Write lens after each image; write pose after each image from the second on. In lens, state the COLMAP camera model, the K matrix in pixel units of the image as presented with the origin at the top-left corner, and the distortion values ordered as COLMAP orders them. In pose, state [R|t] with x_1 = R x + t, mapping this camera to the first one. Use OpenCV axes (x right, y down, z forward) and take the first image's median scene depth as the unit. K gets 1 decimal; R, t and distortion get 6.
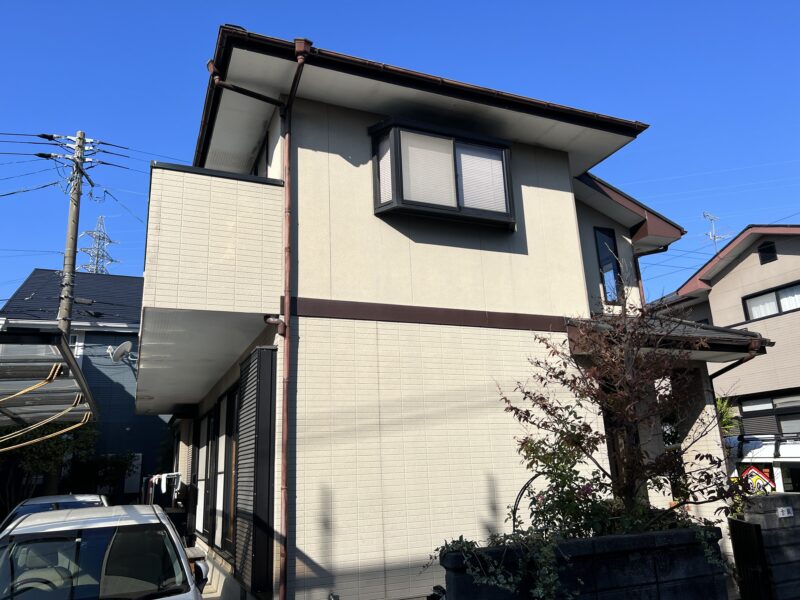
lens RADIAL K [[601.2, 0, 400.0], [0, 601.2, 300.0], [0, 0, 1]] dist [0.036153, -0.005863]
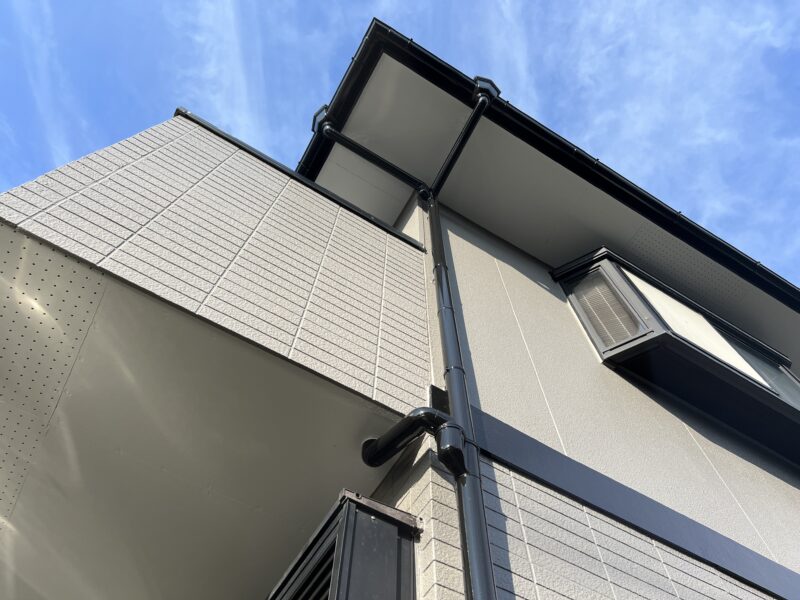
lens RADIAL K [[601.0, 0, 406.1], [0, 601.0, 305.5], [0, 0, 1]] dist [0.047191, -0.045357]
pose [[0.990935, 0.133337, 0.016404, -0.197647], [-0.075447, 0.653379, -0.753262, 0.176060], [-0.111156, 0.745196, 0.657516, 0.681276]]
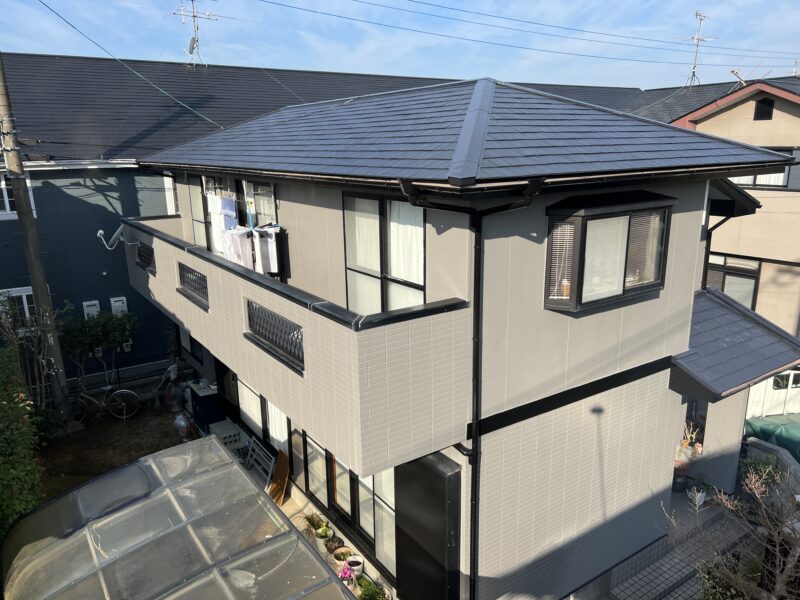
lens RADIAL K [[601.2, 0, 400.0], [0, 601.2, 300.0], [0, 0, 1]] dist [0.036153, -0.005863]
pose [[0.980779, -0.023785, 0.193665, -0.443628], [-0.075068, 0.870149, 0.487038, -0.591347], [-0.180102, -0.492215, 0.851638, 0.232688]]
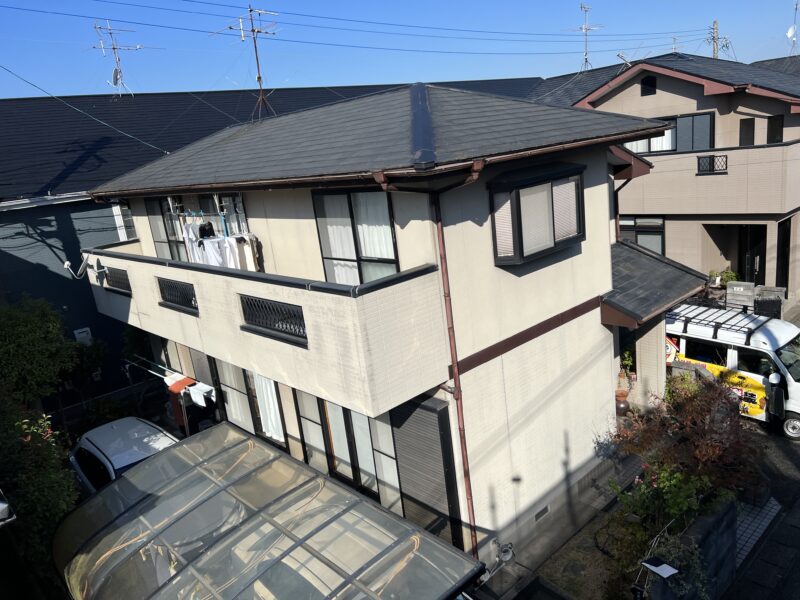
lens RADIAL K [[601.0, 0, 406.1], [0, 601.0, 305.5], [0, 0, 1]] dist [0.047191, -0.045357]
pose [[0.940448, -0.157720, 0.301135, -0.559296], [-0.008041, 0.875284, 0.483543, -0.628443], [-0.339843, -0.457169, 0.821890, 0.064437]]
